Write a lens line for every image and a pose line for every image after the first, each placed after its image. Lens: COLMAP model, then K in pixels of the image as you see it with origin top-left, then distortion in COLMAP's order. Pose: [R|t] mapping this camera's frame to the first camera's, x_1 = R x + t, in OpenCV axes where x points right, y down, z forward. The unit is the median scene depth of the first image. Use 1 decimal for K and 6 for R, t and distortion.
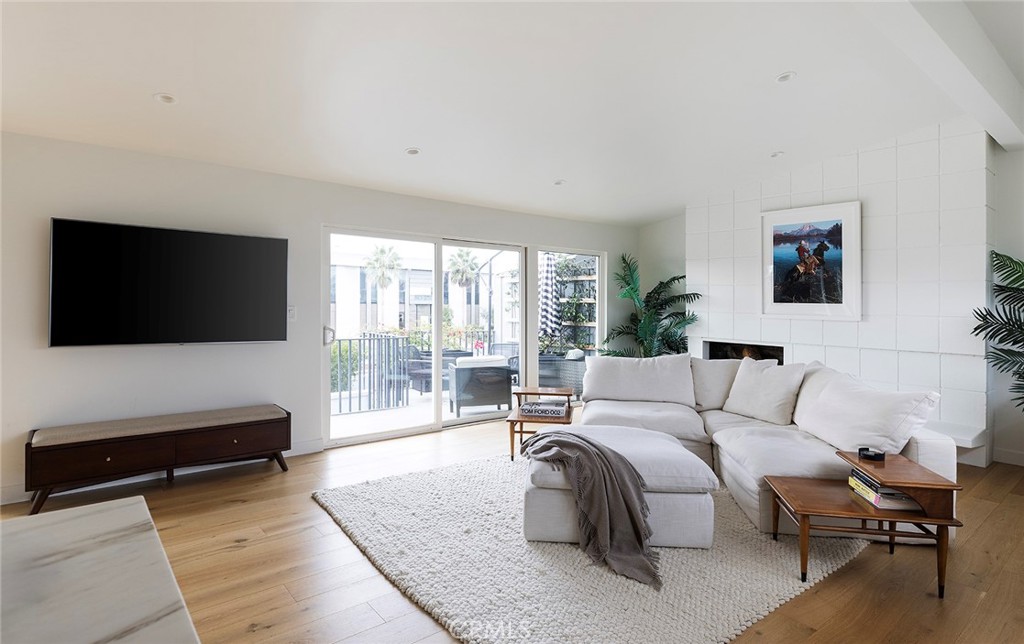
lens RADIAL K [[546.5, 0, 486.7], [0, 546.5, 294.2], [0, 0, 1]] dist [0.000545, 0.000336]
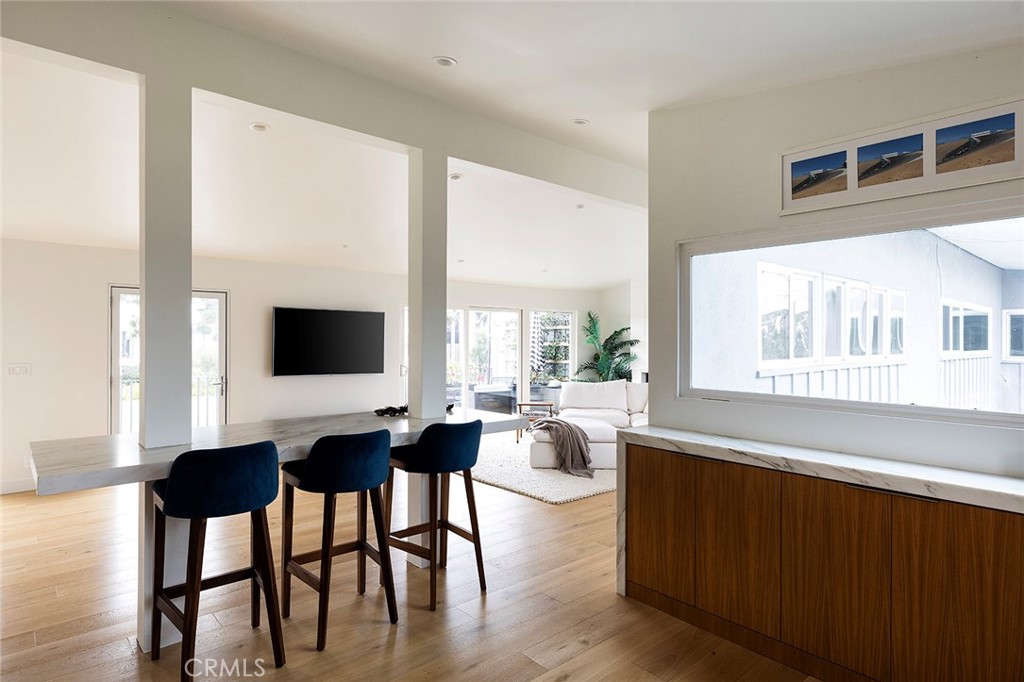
lens RADIAL K [[579.5, 0, 512.0], [0, 579.5, 341.0], [0, 0, 1]] dist [0.000611, 0.000205]
pose [[0.996253, -0.005297, 0.086324, -0.077278], [0.003778, 0.999835, 0.017751, -0.025628], [-0.086404, -0.017358, 0.996109, -0.479694]]
